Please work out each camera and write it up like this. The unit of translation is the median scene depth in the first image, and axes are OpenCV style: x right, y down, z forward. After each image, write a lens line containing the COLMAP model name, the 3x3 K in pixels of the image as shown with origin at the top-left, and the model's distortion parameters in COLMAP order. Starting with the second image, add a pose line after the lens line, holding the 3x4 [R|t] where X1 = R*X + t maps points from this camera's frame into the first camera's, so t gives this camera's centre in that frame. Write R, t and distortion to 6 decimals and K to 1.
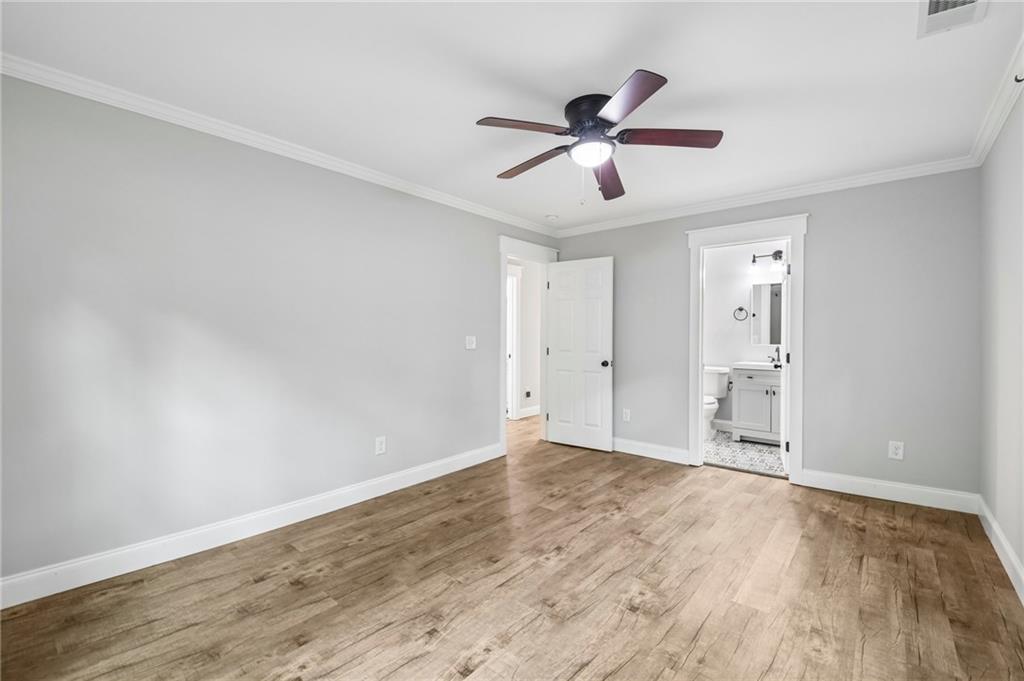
lens RADIAL K [[438.6, 0, 512.0], [0, 438.6, 340.5], [0, 0, 1]] dist [0.023870, -0.031009]
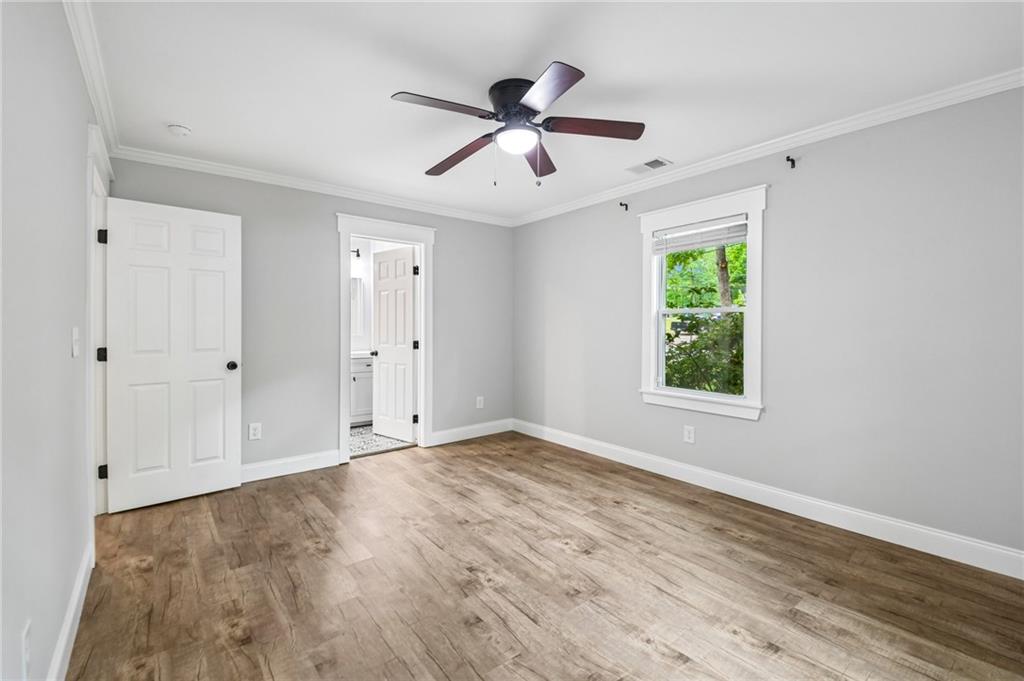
lens RADIAL K [[447.5, 0, 511.7], [0, 447.5, 335.1], [0, 0, 1]] dist [0.042996, -0.032361]
pose [[0.190122, -0.021408, 0.981527, -0.713537], [0.009900, 0.999753, 0.019888, -0.011038], [-0.981710, 0.005936, 0.190287, 0.708028]]
